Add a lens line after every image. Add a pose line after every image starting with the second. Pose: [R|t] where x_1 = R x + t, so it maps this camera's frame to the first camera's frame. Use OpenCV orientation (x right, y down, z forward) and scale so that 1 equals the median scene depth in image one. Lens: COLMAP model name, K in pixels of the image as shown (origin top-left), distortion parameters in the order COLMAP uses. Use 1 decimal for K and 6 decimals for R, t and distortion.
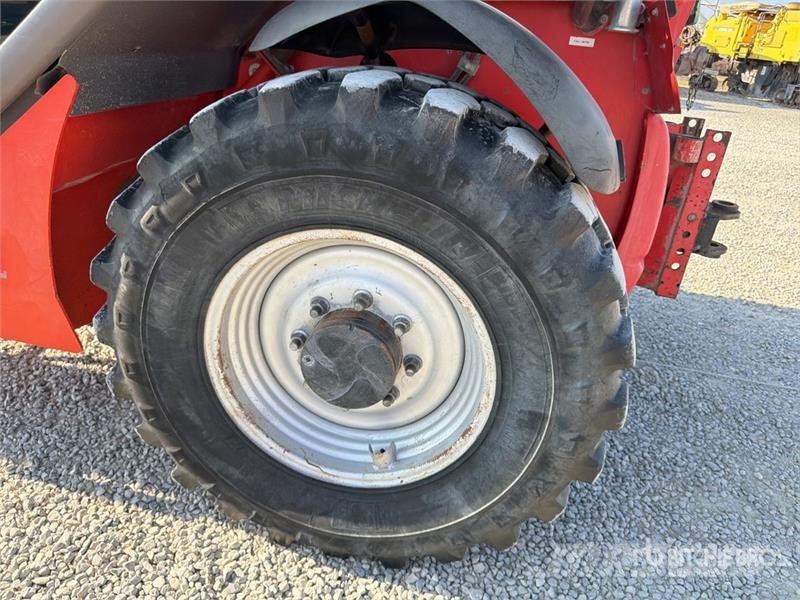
lens RADIAL K [[571.3, 0, 405.9], [0, 571.3, 300.3], [0, 0, 1]] dist [0.069186, -0.088740]
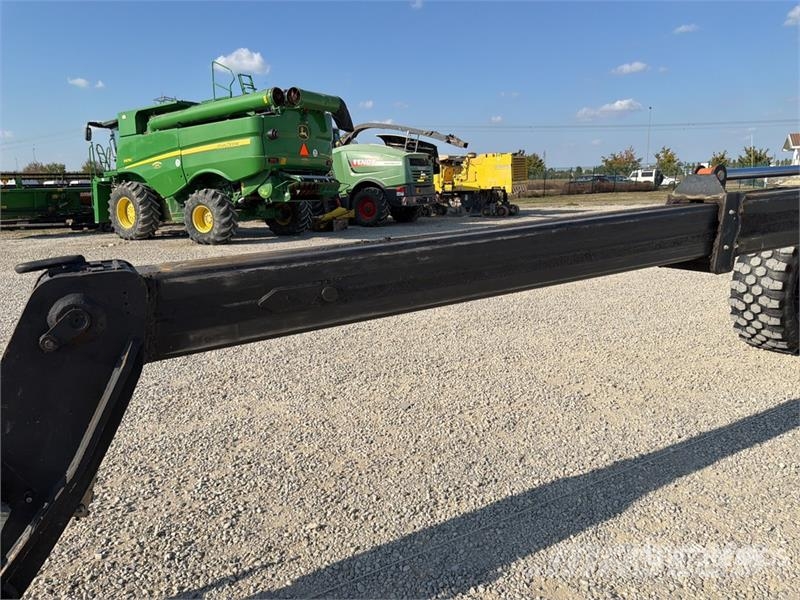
lens RADIAL K [[571.3, 0, 391.8], [0, 571.3, 302.0], [0, 0, 1]] dist [0.069186, -0.088740]
pose [[0.730746, -0.246717, 0.636506, -6.431545], [0.380596, 0.921288, -0.079844, -1.551562], [-0.566707, 0.300597, 0.767128, 1.264050]]
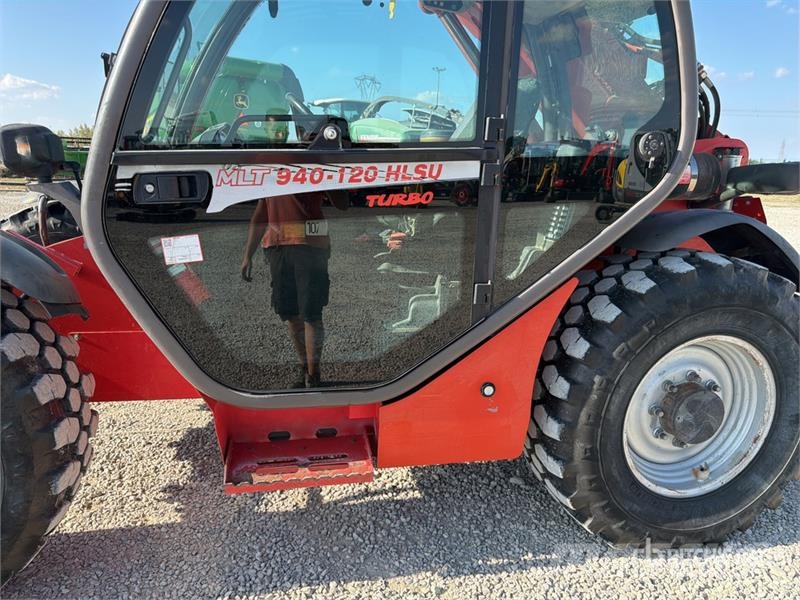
lens RADIAL K [[571.3, 0, 394.7], [0, 571.3, 306.7], [0, 0, 1]] dist [0.069186, -0.088740]
pose [[0.919842, -0.162728, 0.356947, -1.467151], [0.226100, 0.963490, -0.143407, -0.153899], [-0.320578, 0.212617, 0.923051, -0.355430]]
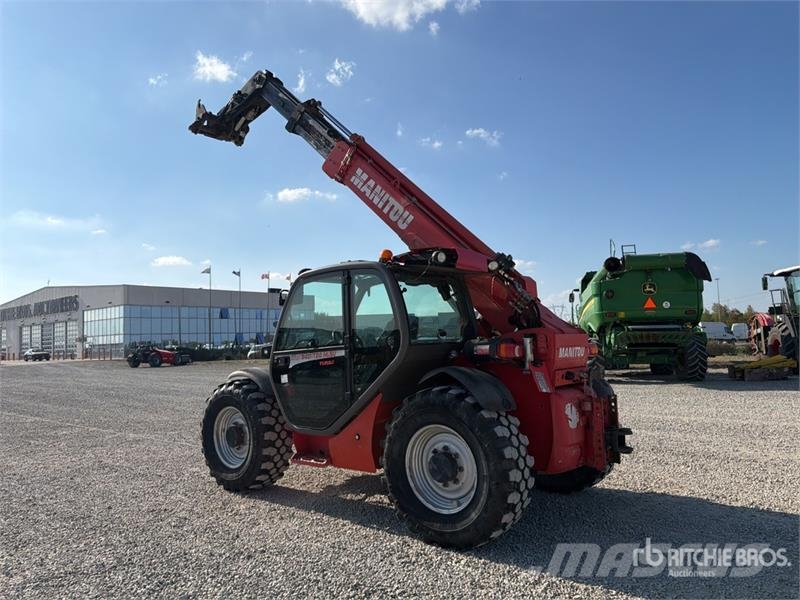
lens RADIAL K [[571.3, 0, 383.9], [0, 571.3, 297.7], [0, 0, 1]] dist [0.069186, -0.088740]
pose [[0.865715, -0.159807, -0.474341, 1.401773], [-0.111528, 0.862254, -0.494044, 0.977461], [0.487954, 0.480604, 0.728643, -2.170834]]
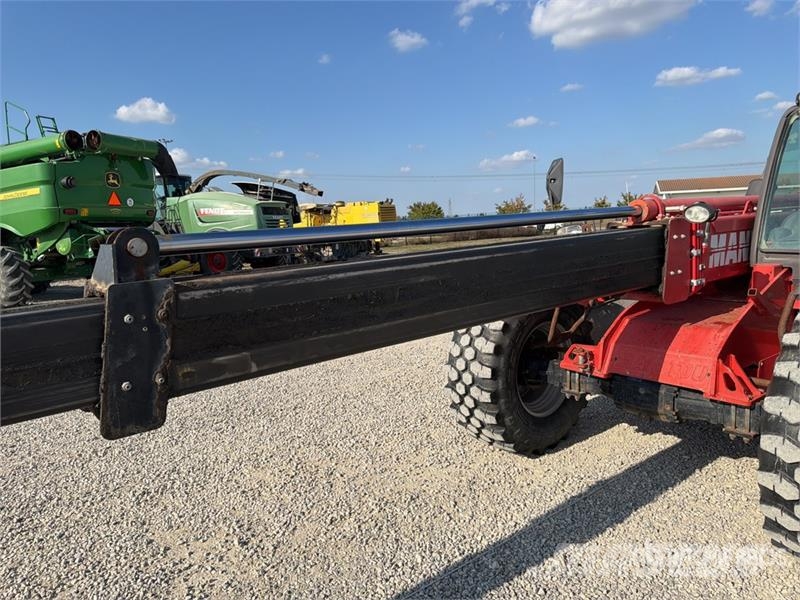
lens RADIAL K [[571.3, 0, 394.0], [0, 571.3, 296.9], [0, 0, 1]] dist [0.069186, -0.088740]
pose [[0.622241, -0.213634, 0.753112, -4.592264], [0.430723, 0.896759, -0.101491, -1.255979], [-0.653678, 0.387534, 0.650017, 1.017914]]
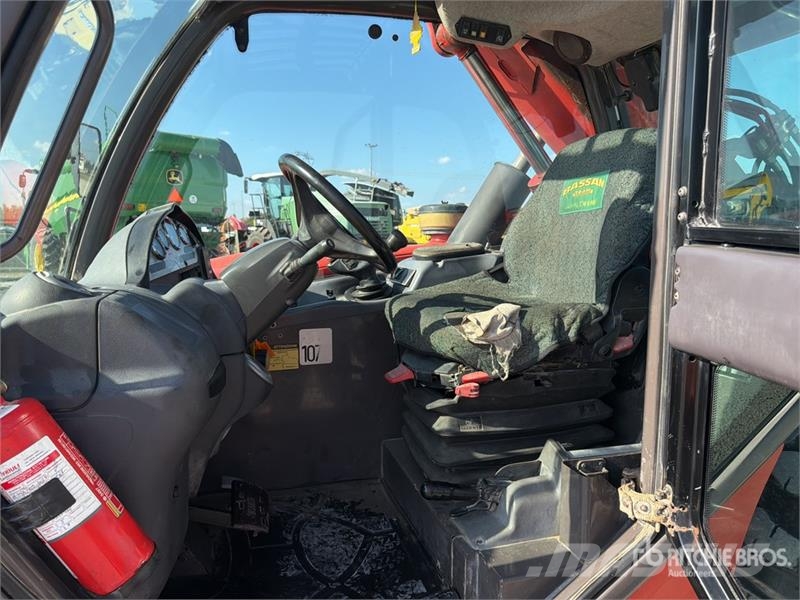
lens RADIAL K [[571.3, 0, 401.7], [0, 571.3, 310.1], [0, 0, 1]] dist [0.069186, -0.088740]
pose [[0.863079, -0.160791, 0.478792, -1.407419], [0.294927, 0.930009, -0.219319, -0.495173], [-0.410016, 0.330498, 0.850093, 0.254707]]
